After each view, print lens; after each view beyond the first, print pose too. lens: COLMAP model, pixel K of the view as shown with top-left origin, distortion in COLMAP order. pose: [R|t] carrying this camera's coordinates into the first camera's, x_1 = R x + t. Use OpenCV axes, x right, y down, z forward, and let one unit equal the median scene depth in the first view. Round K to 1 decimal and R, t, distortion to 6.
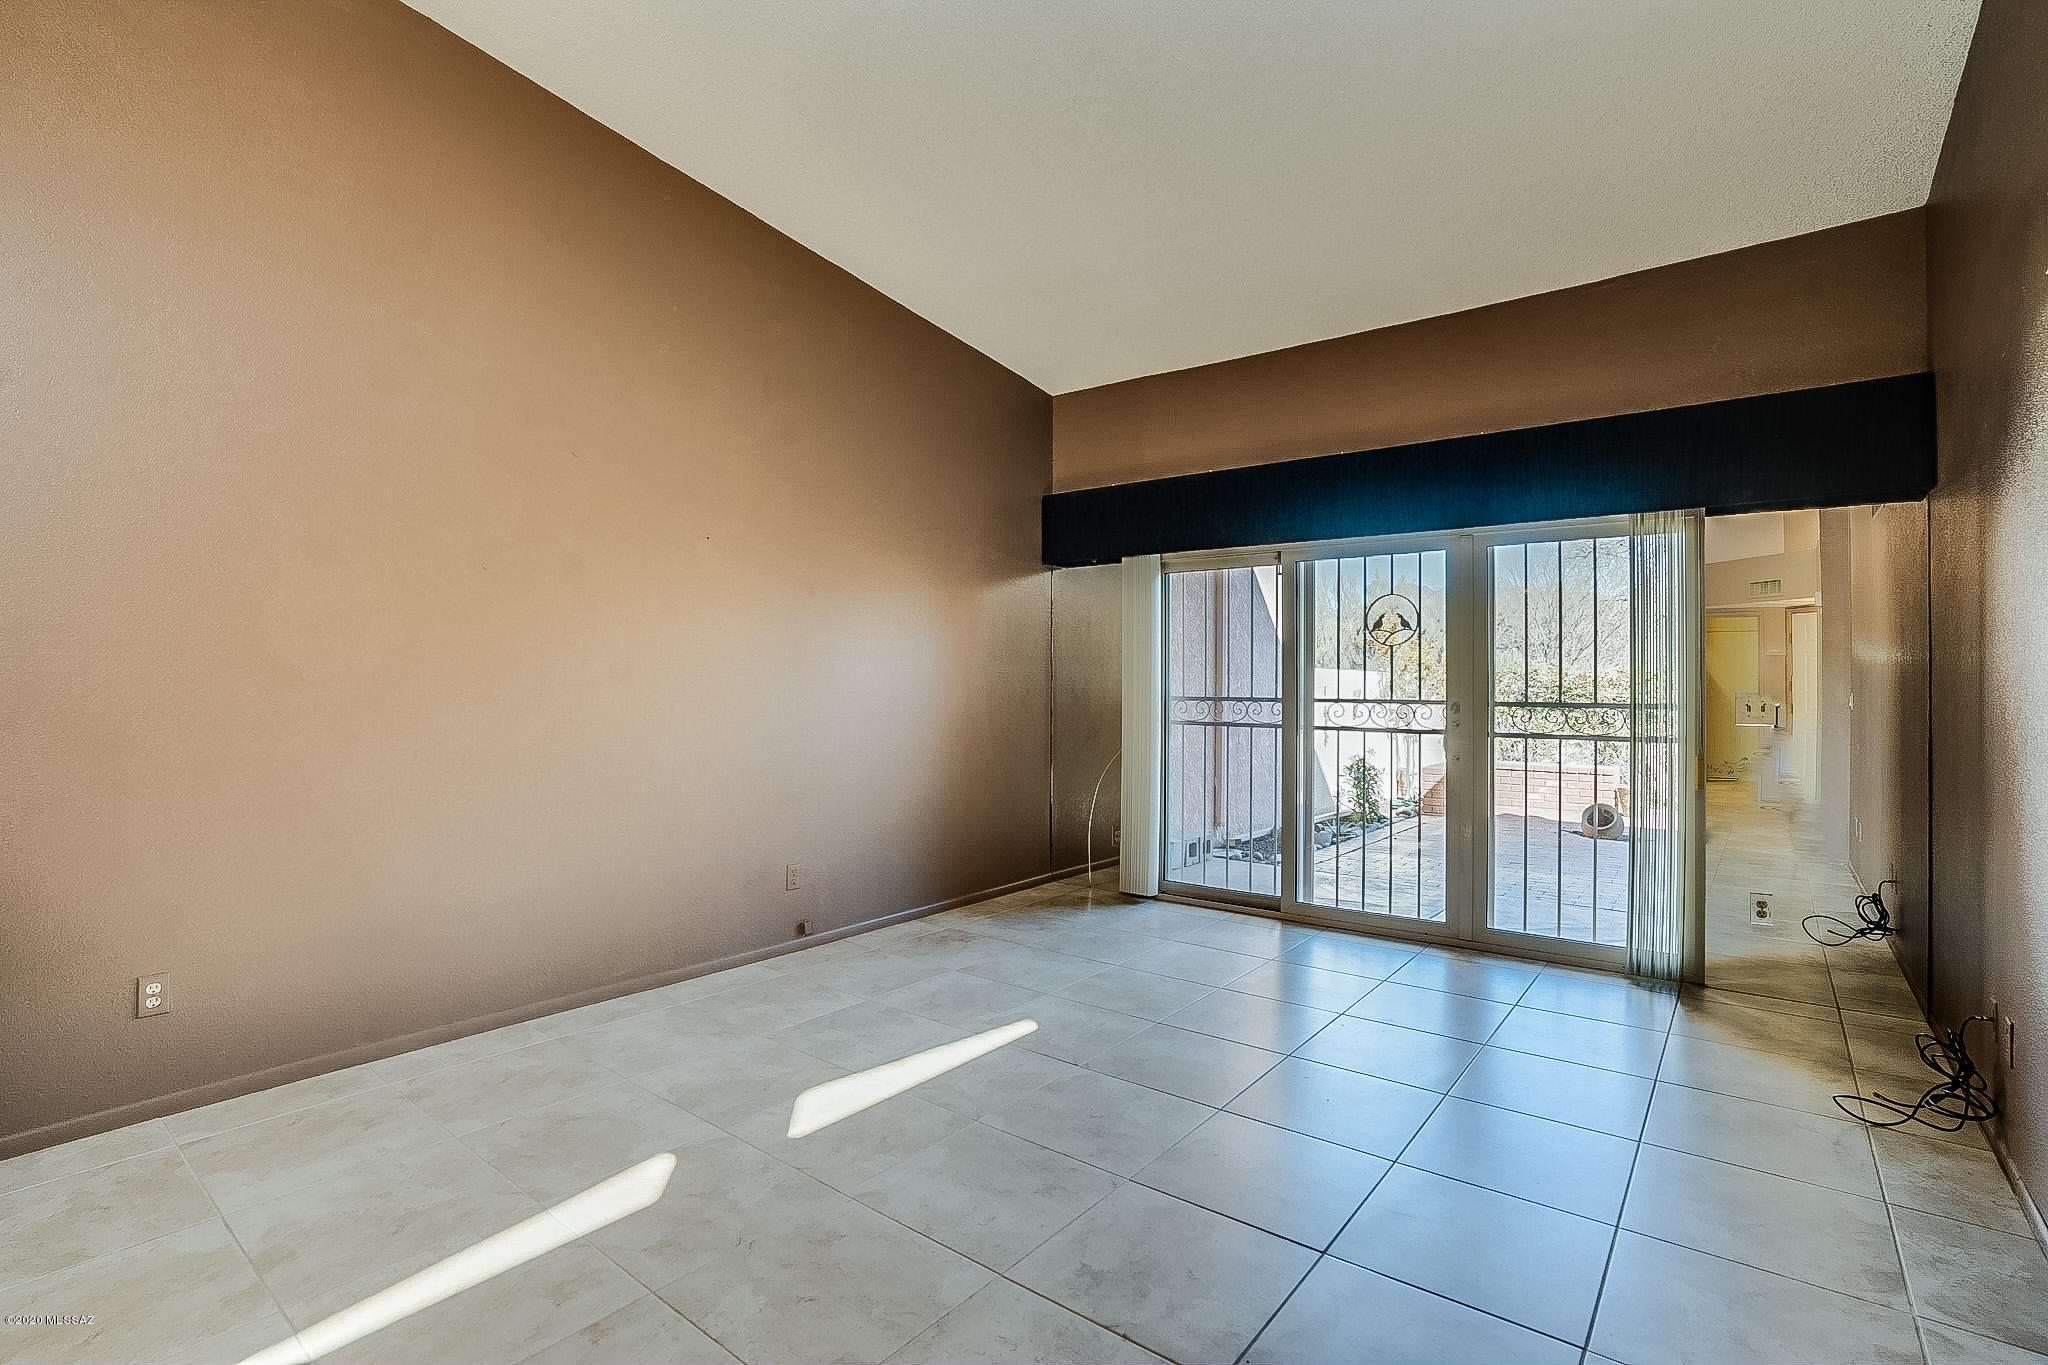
lens RADIAL K [[950.5, 0, 1031.5], [0, 950.5, 674.2], [0, 0, 1]] dist [-0.072293, 0.023141]
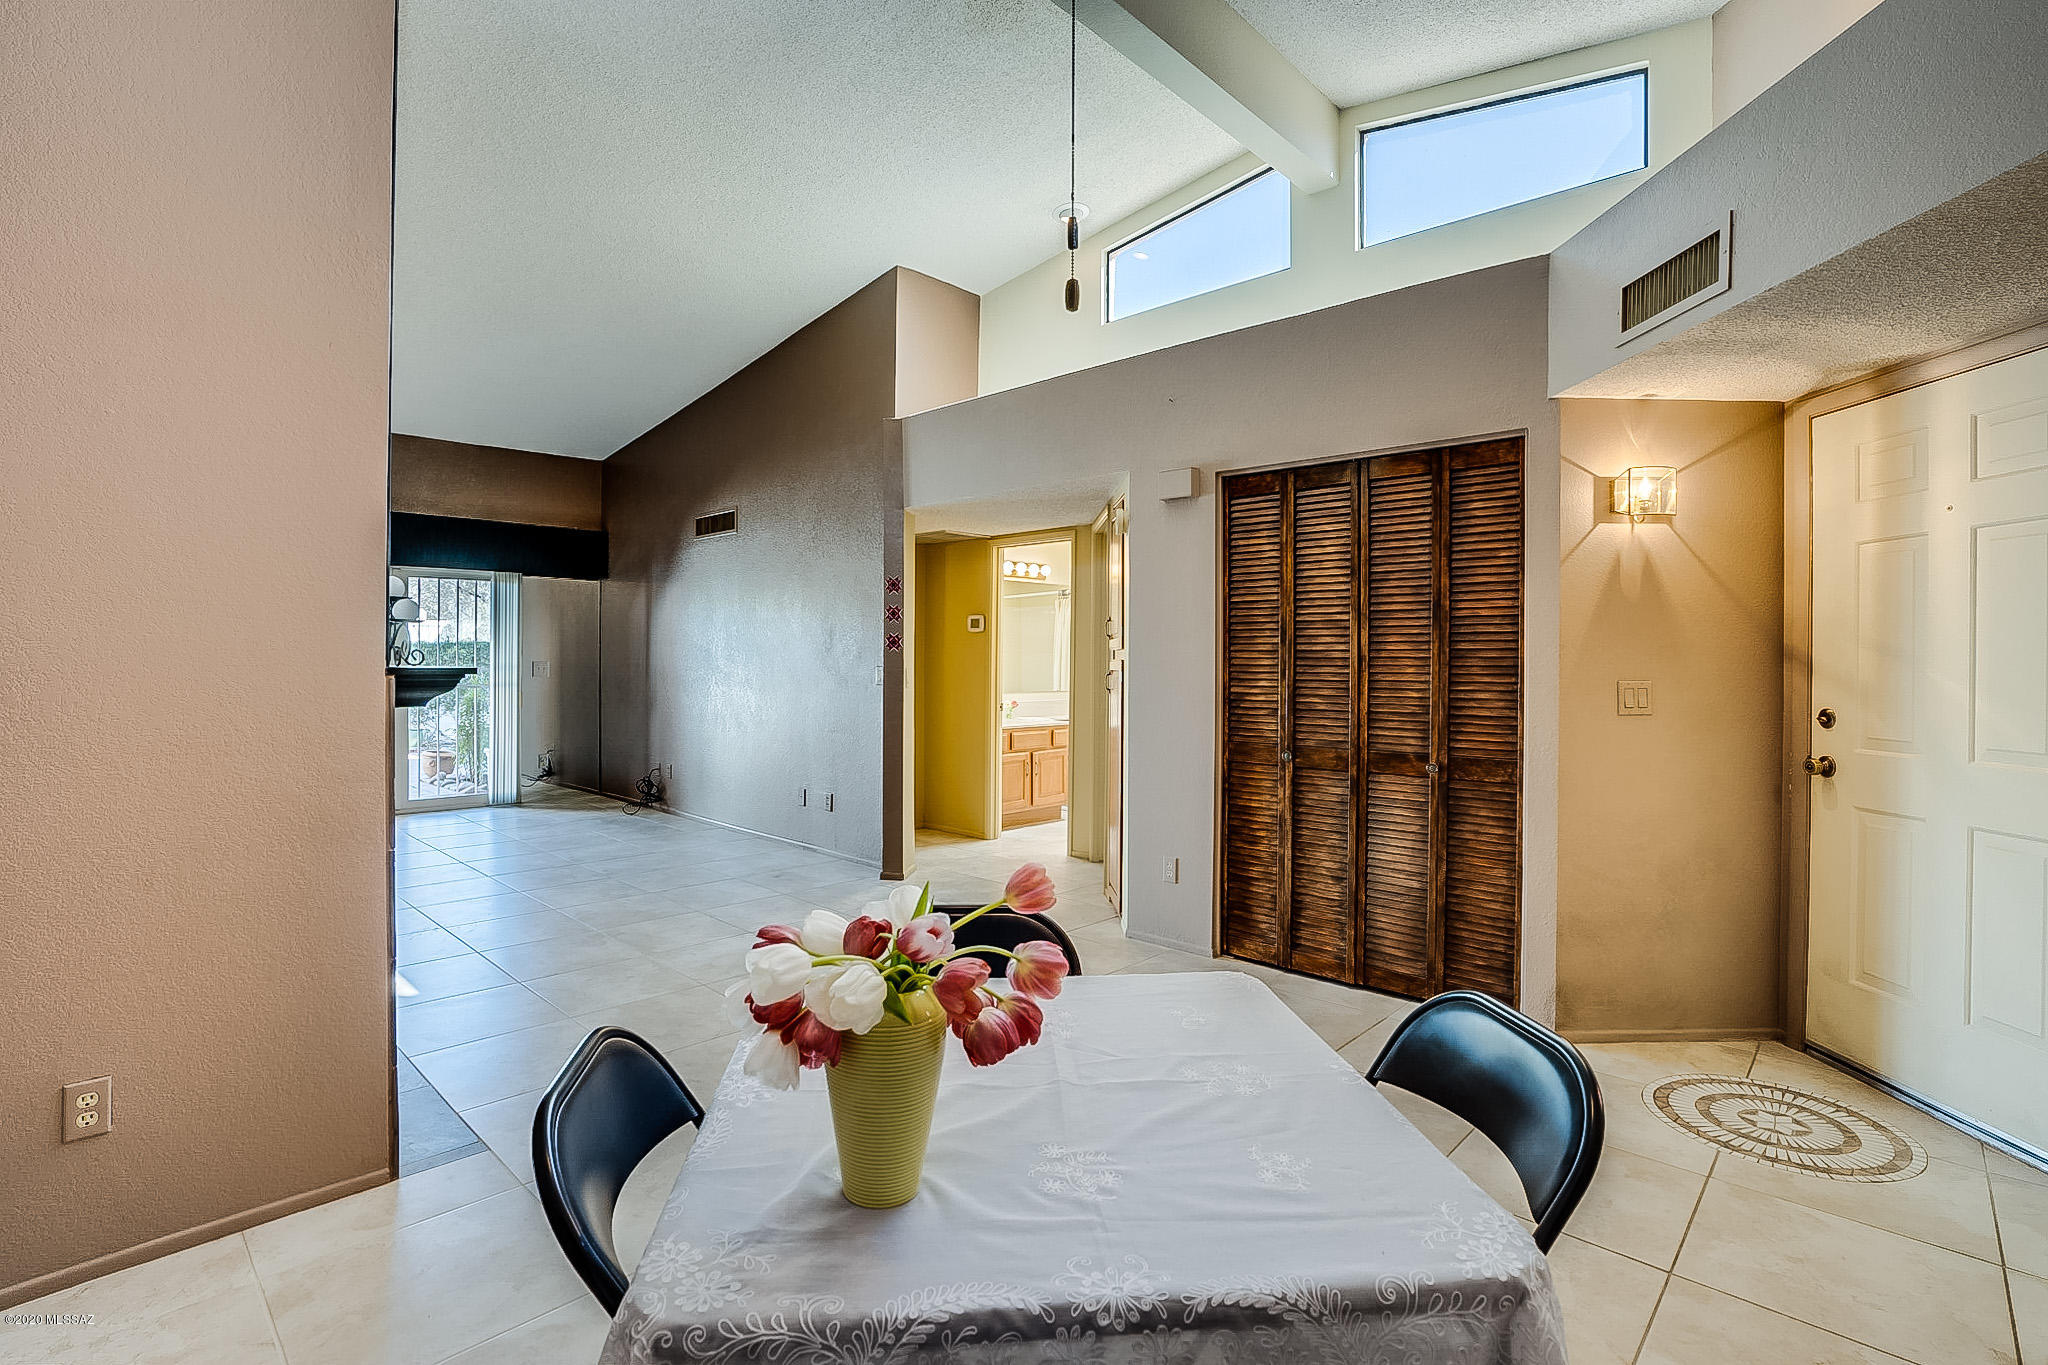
lens RADIAL K [[937.2, 0, 990.5], [0, 937.2, 664.6], [0, 0, 1]] dist [-0.063093, 0.019181]
pose [[0.114681, -0.009301, 0.993359, -1.027469], [-0.013792, 0.999845, 0.010954, -0.008682], [-0.993307, -0.014957, 0.114535, -0.247295]]
